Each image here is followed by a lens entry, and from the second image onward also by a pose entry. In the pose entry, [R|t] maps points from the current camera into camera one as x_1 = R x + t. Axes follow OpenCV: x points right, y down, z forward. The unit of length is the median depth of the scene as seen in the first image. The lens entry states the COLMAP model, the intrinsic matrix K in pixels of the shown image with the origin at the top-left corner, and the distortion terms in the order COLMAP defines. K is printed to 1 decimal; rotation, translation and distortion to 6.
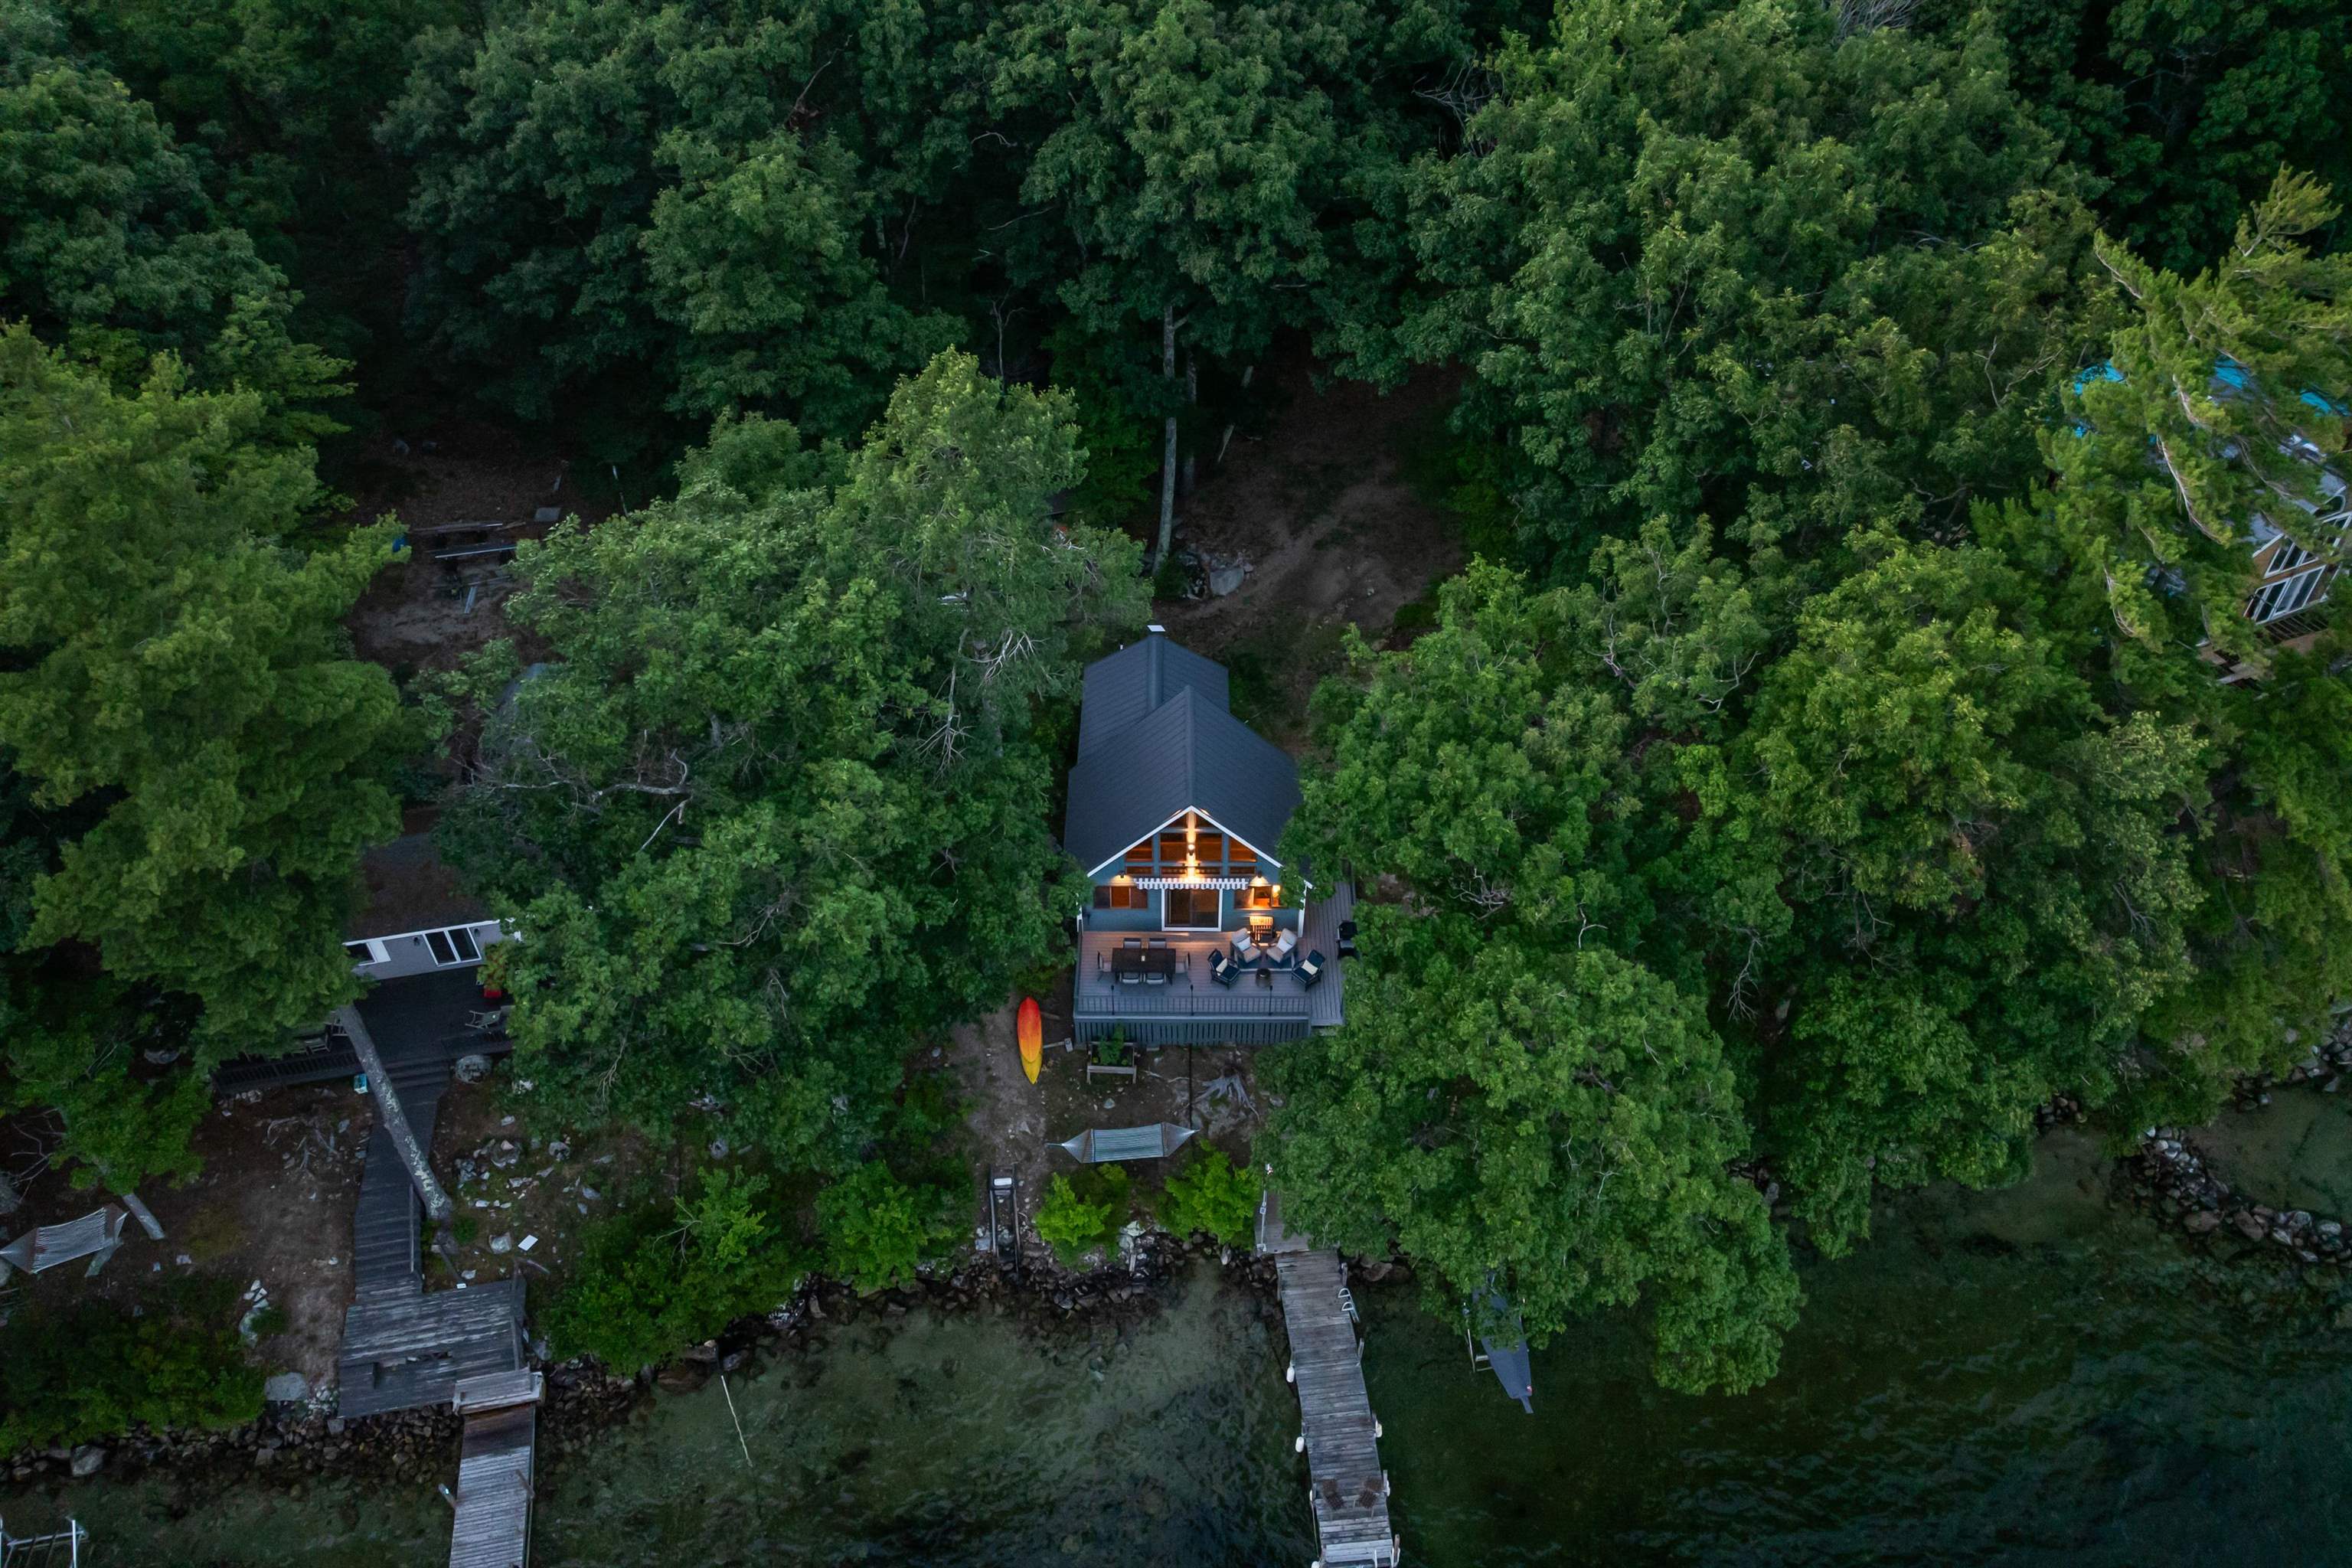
lens RADIAL K [[1652.1, 0, 1185.7], [0, 1652.1, 787.4], [0, 0, 1]] dist [-0.038117, -0.003945]
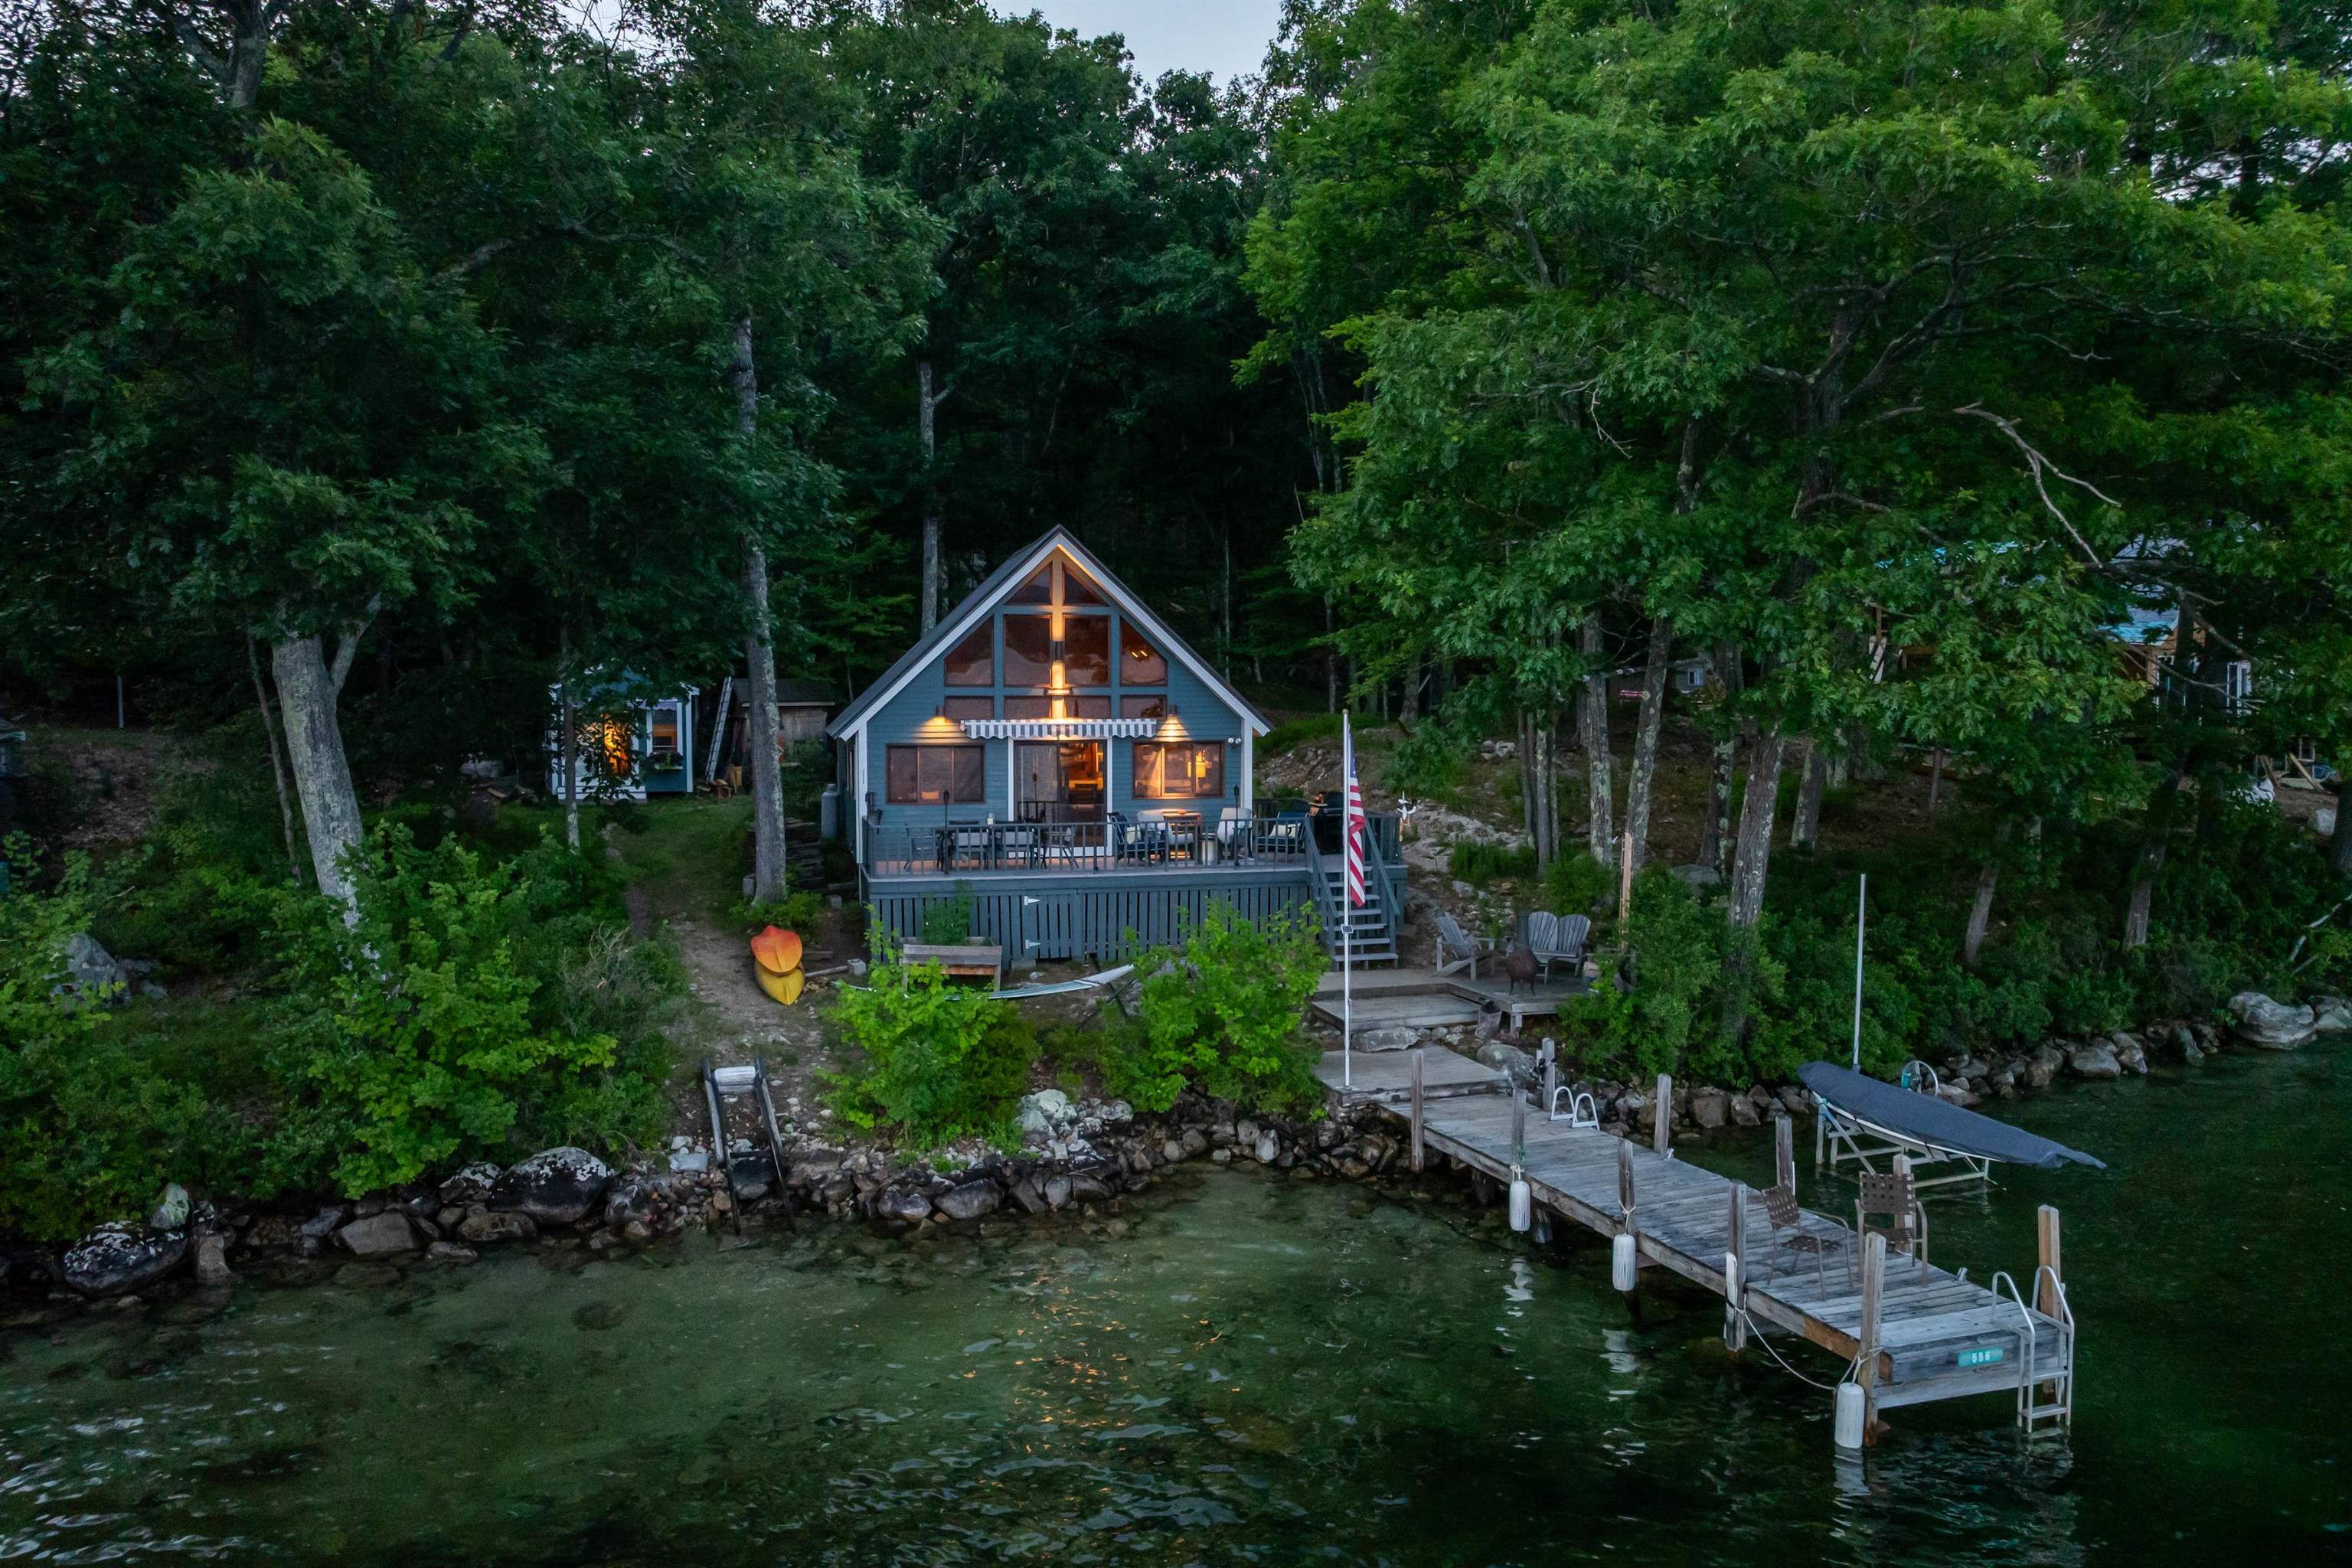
lens RADIAL K [[1652.1, 0, 1185.7], [0, 1652.1, 787.4], [0, 0, 1]] dist [-0.038117, -0.003945]
pose [[0.972872, -0.020610, 0.230422, -0.089988], [0.162895, 0.768274, -0.619048, 0.451578], [-0.164269, 0.639789, 0.750790, 0.580178]]
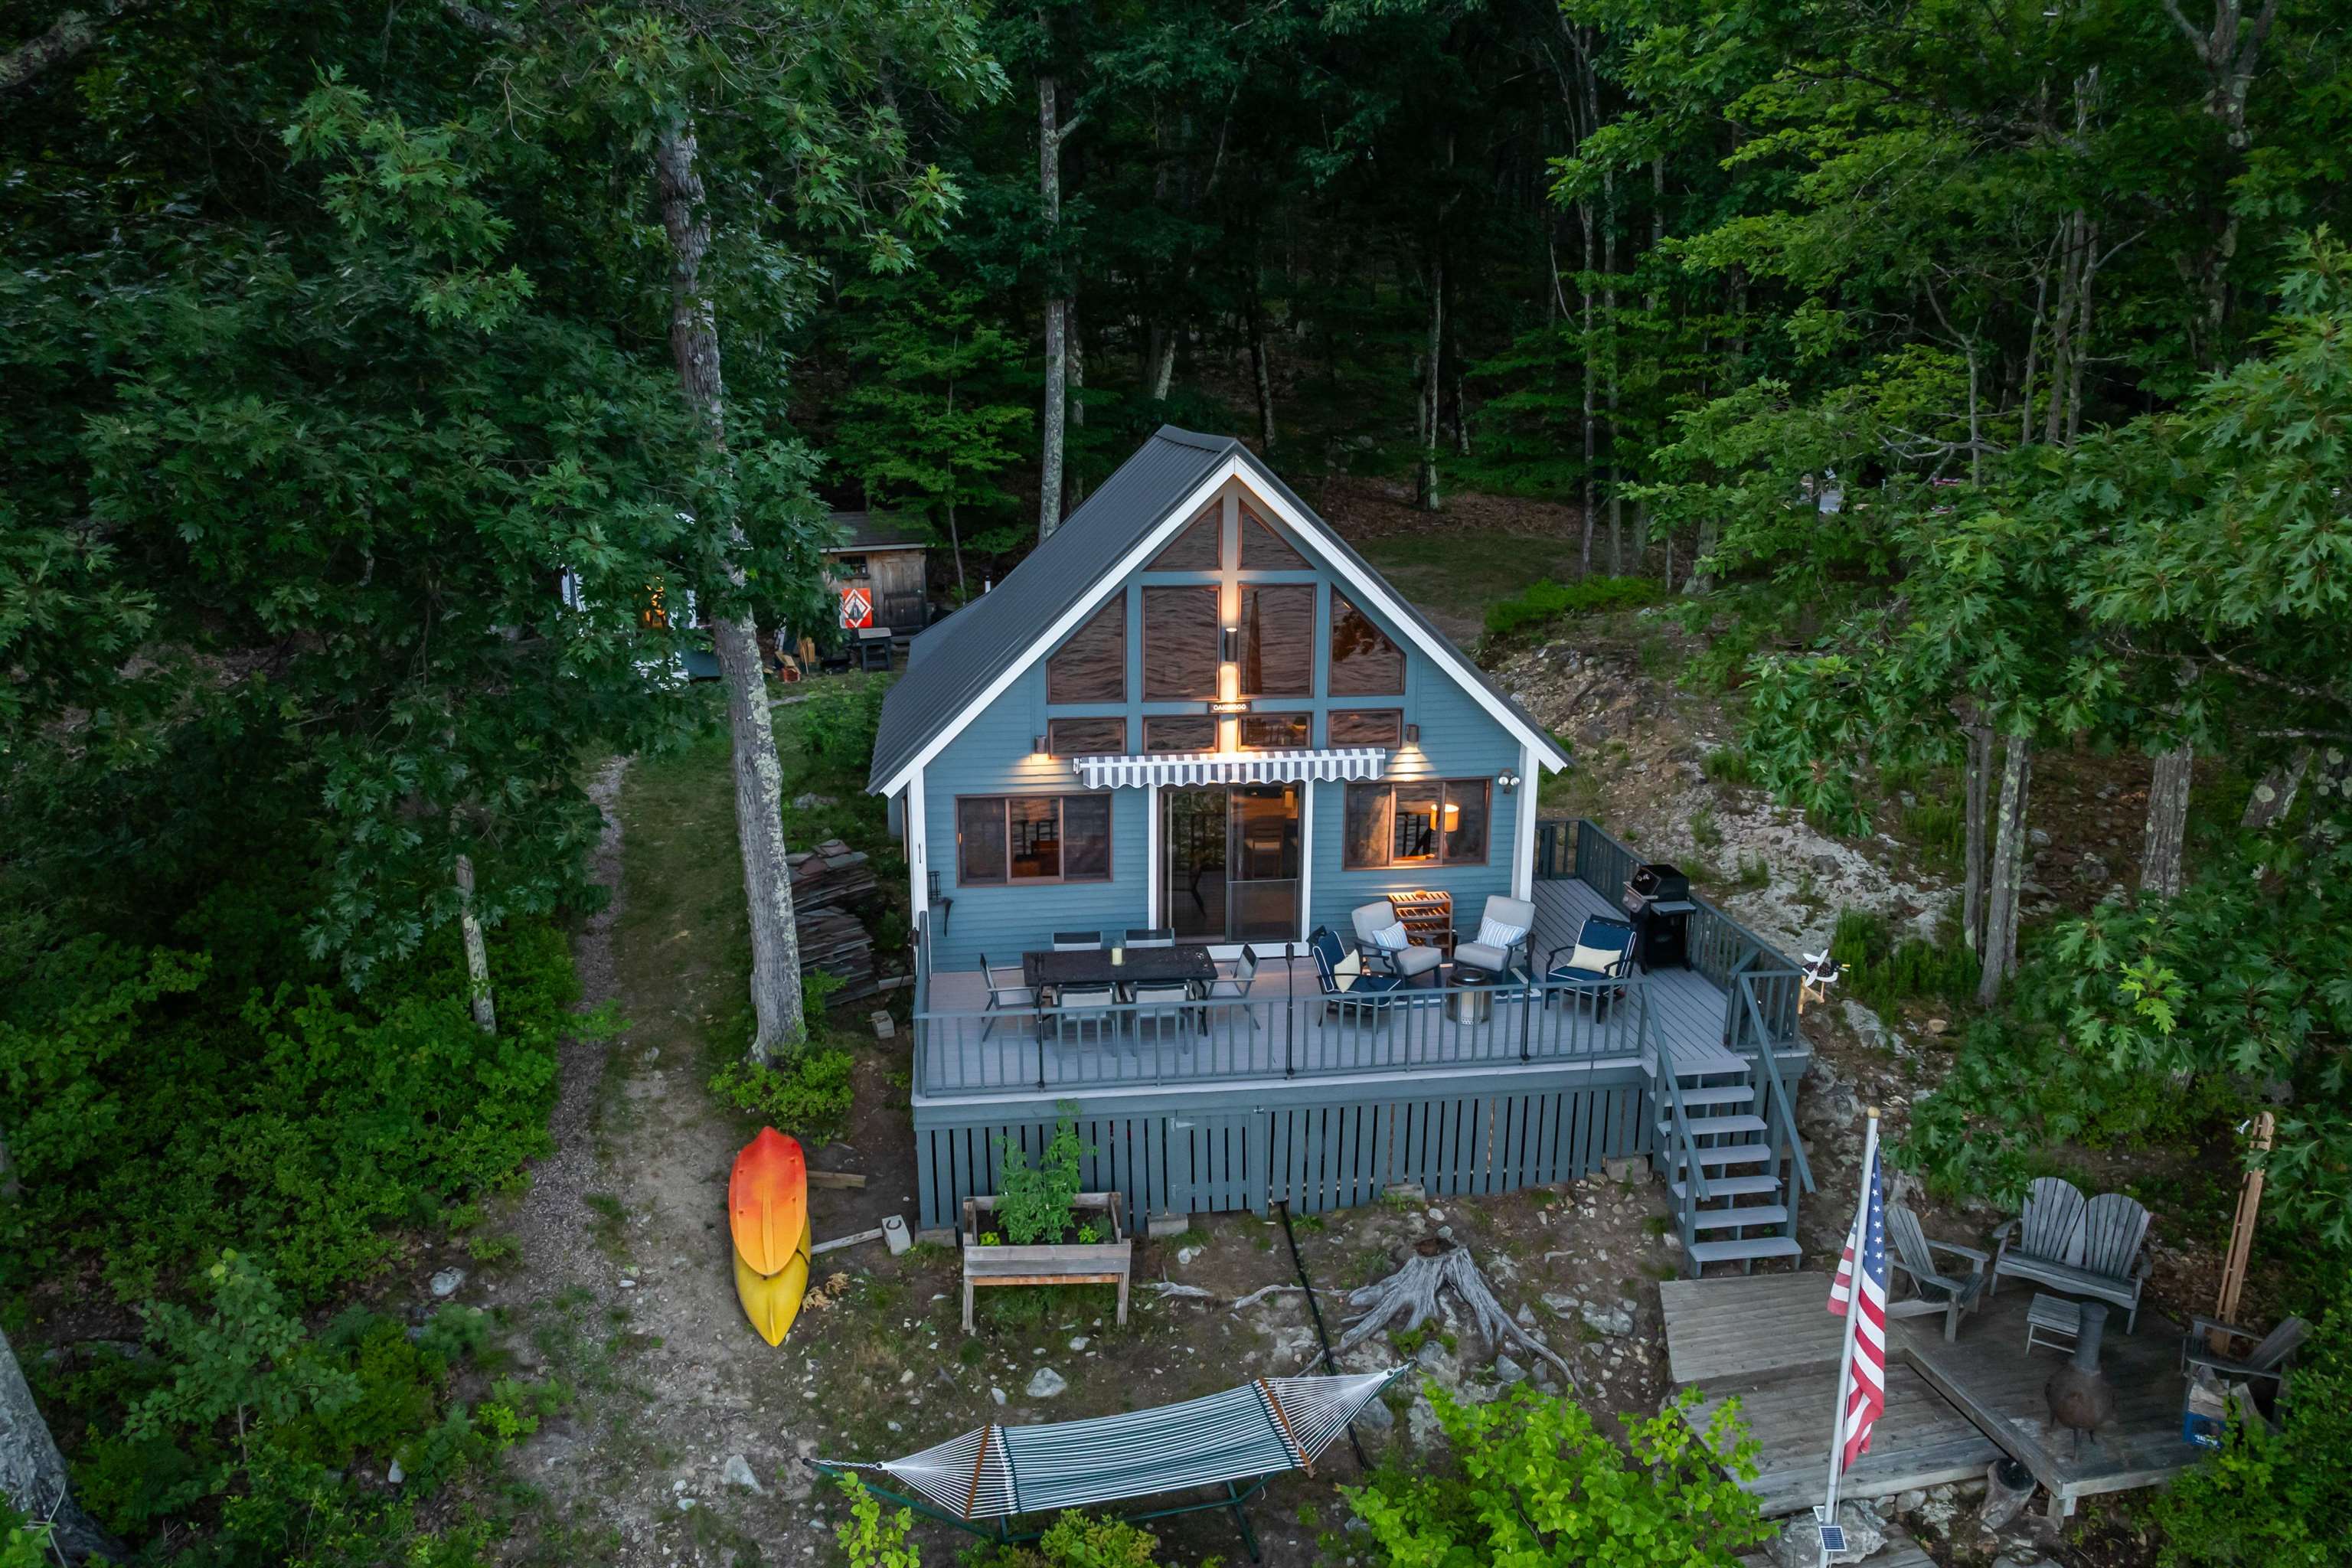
lens RADIAL K [[1652.1, 0, 1185.7], [0, 1652.1, 787.4], [0, 0, 1]] dist [-0.038117, -0.003945]
pose [[0.990641, -0.037063, 0.131363, -0.055701], [0.094968, 0.878435, -0.468329, 0.236296], [-0.098036, 0.476422, 0.873734, 0.698772]]
